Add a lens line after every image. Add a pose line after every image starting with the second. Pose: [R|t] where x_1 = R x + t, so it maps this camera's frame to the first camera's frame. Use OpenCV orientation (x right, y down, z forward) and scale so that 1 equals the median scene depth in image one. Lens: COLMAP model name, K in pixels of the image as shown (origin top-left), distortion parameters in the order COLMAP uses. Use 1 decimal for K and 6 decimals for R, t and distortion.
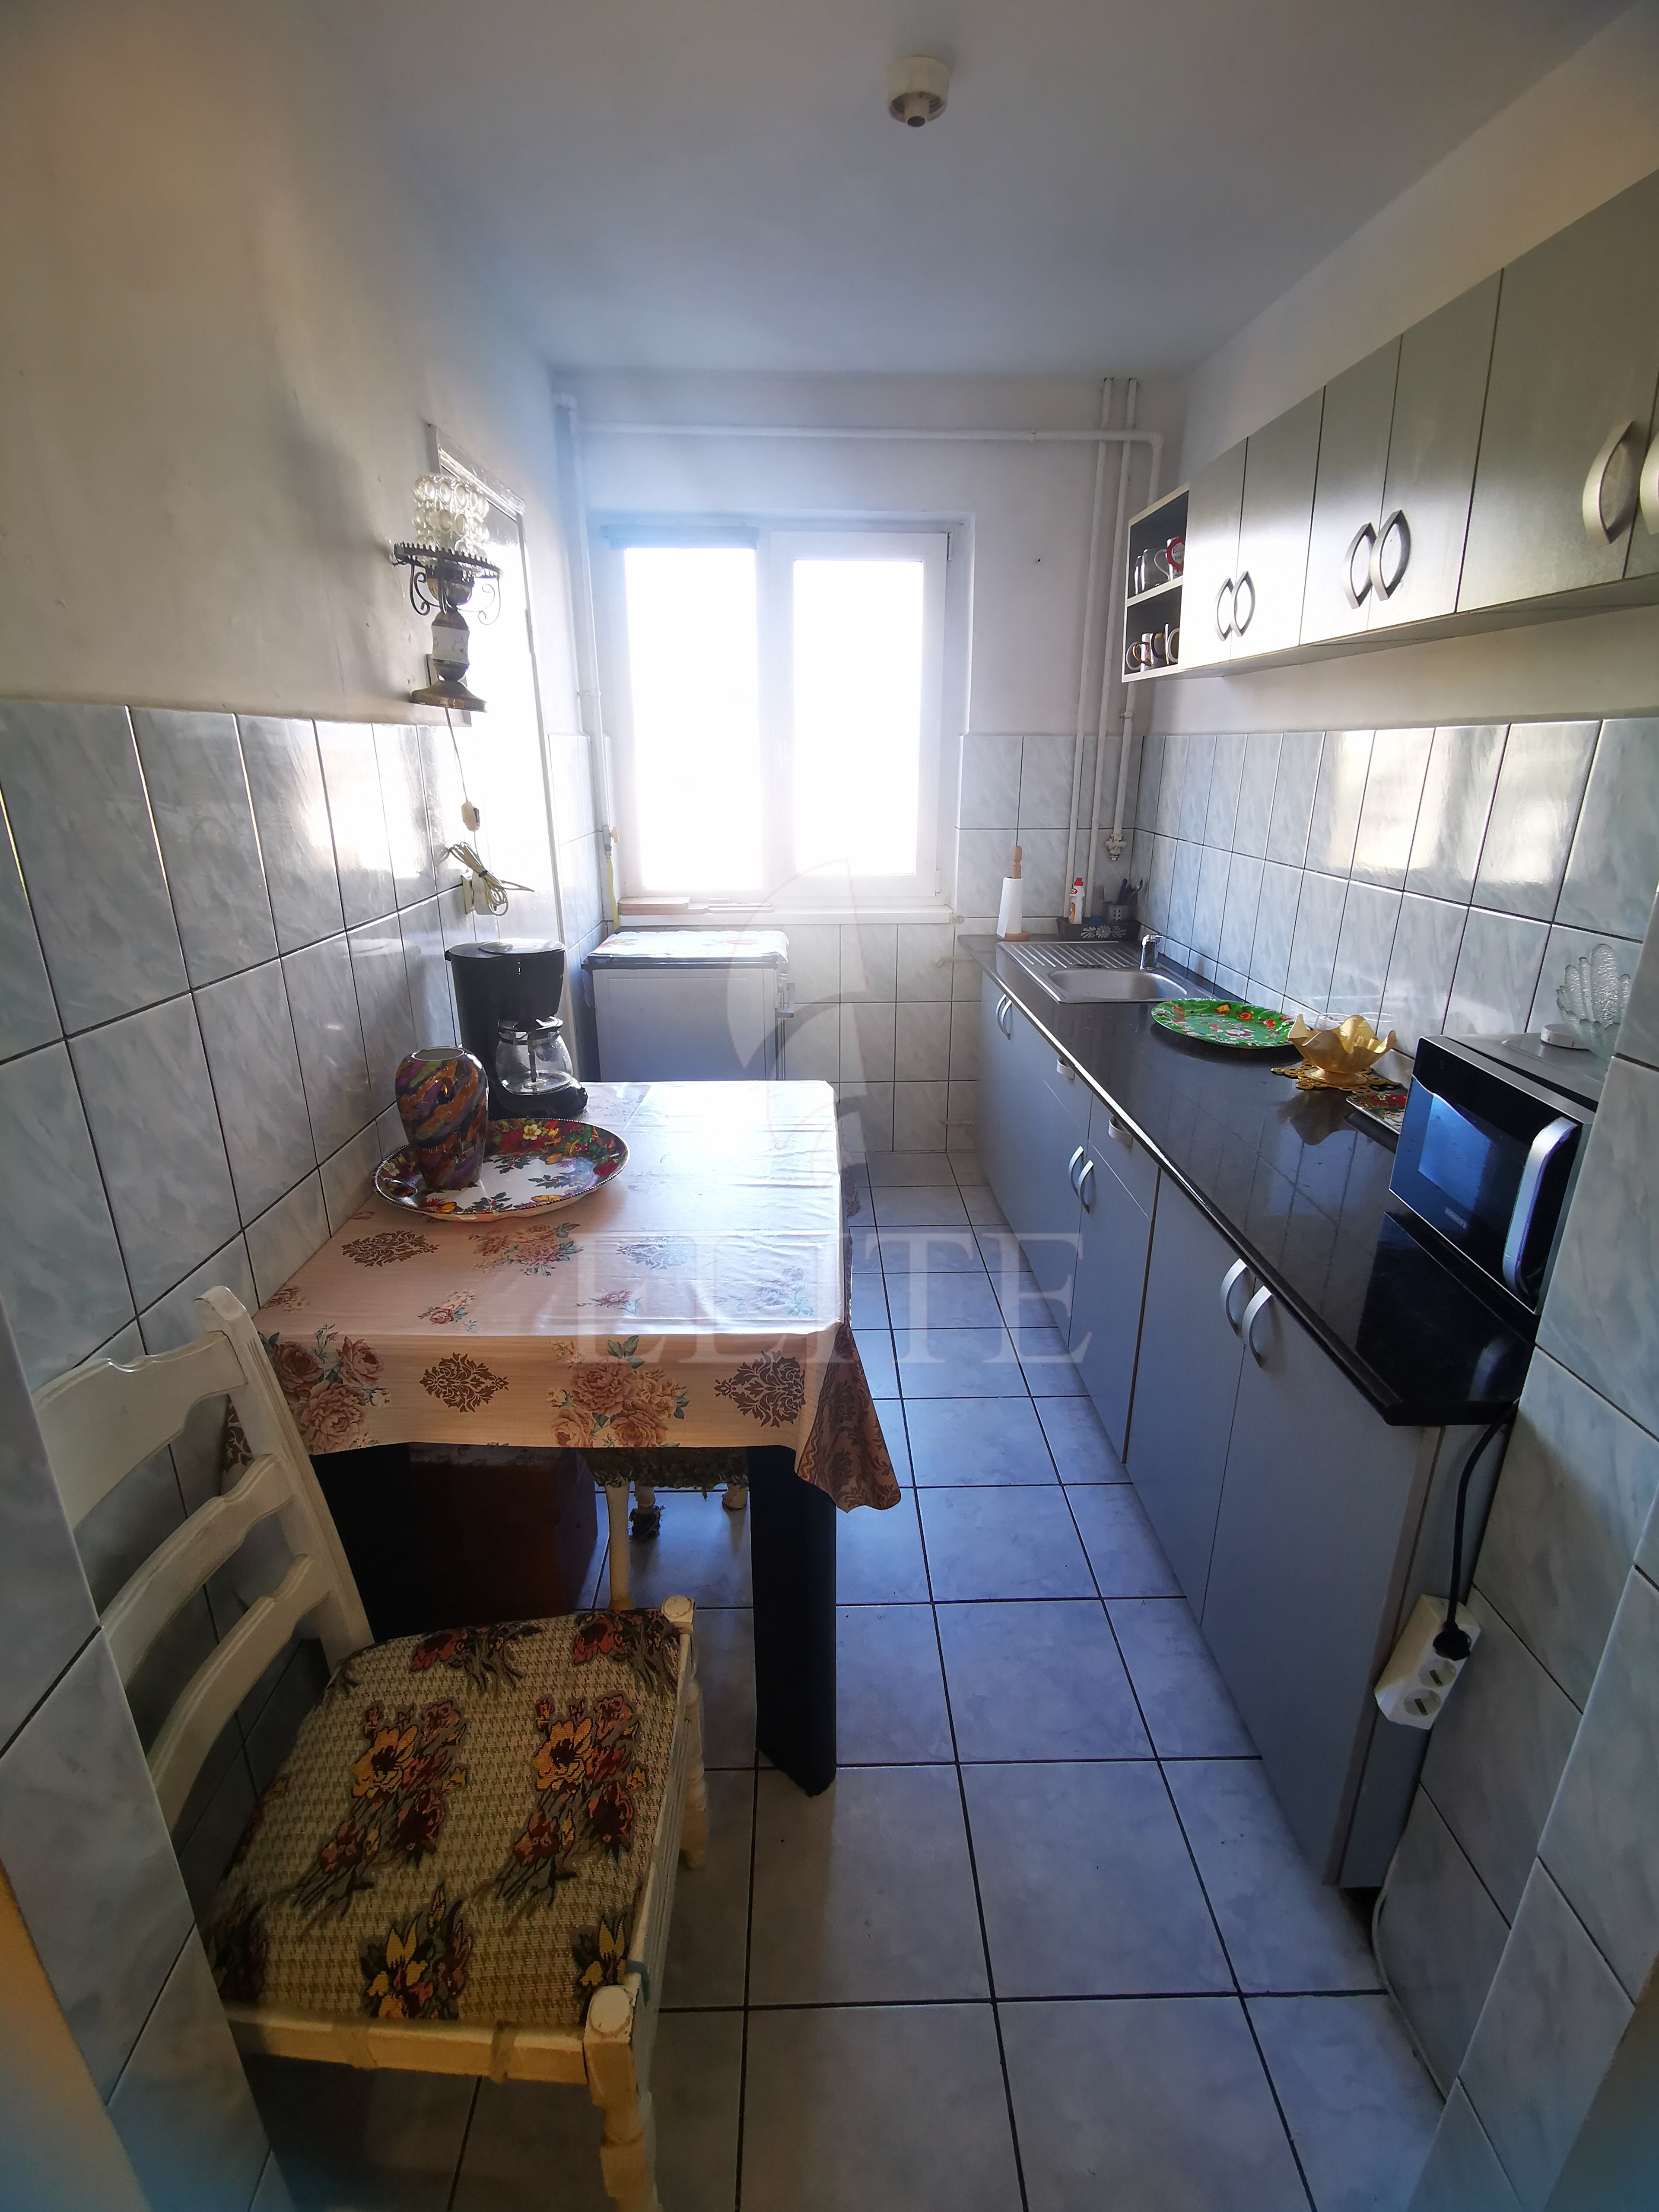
lens RADIAL K [[1014.7, 0, 823.7], [0, 1014.7, 1113.3], [0, 0, 1]] dist [0.018119, 0.000696]
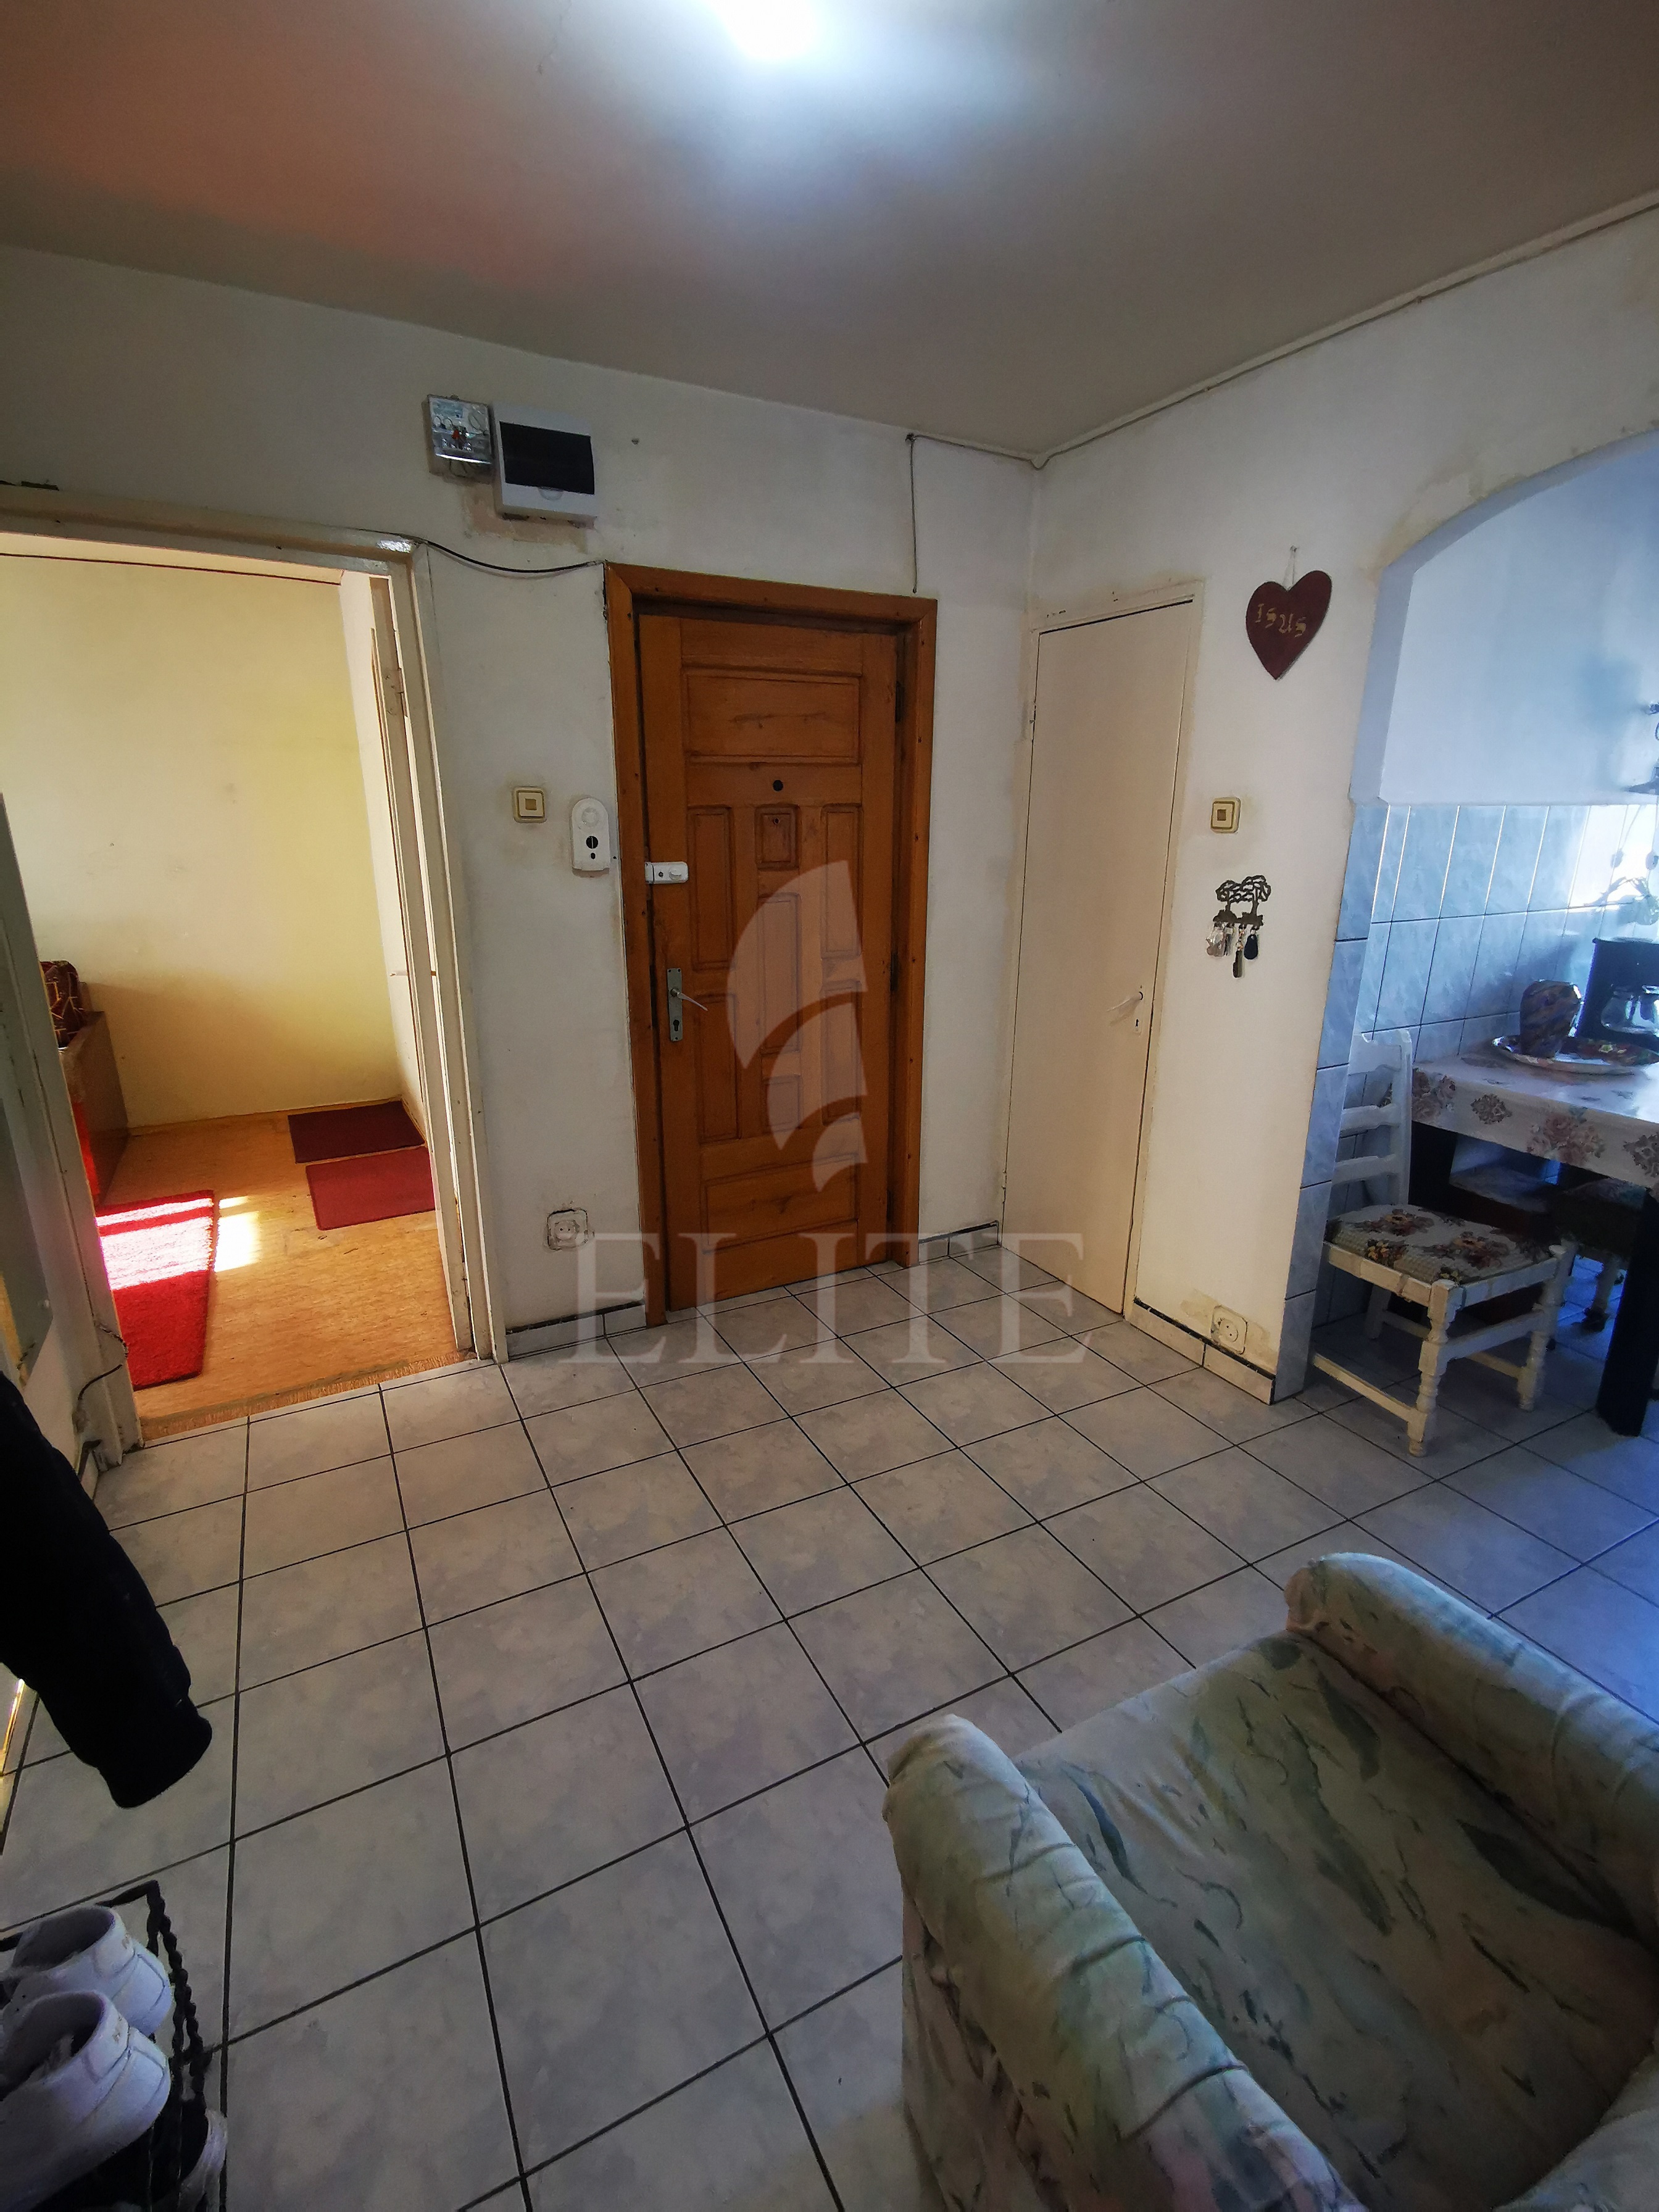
lens RADIAL K [[1014.7, 0, 823.7], [0, 1014.7, 1113.3], [0, 0, 1]] dist [0.018119, 0.000696]
pose [[0.440103, 0.251860, -0.861902, 0.889067], [-0.304192, 0.944921, 0.120793, 0.440151], [0.844853, 0.209023, 0.492477, -1.252192]]
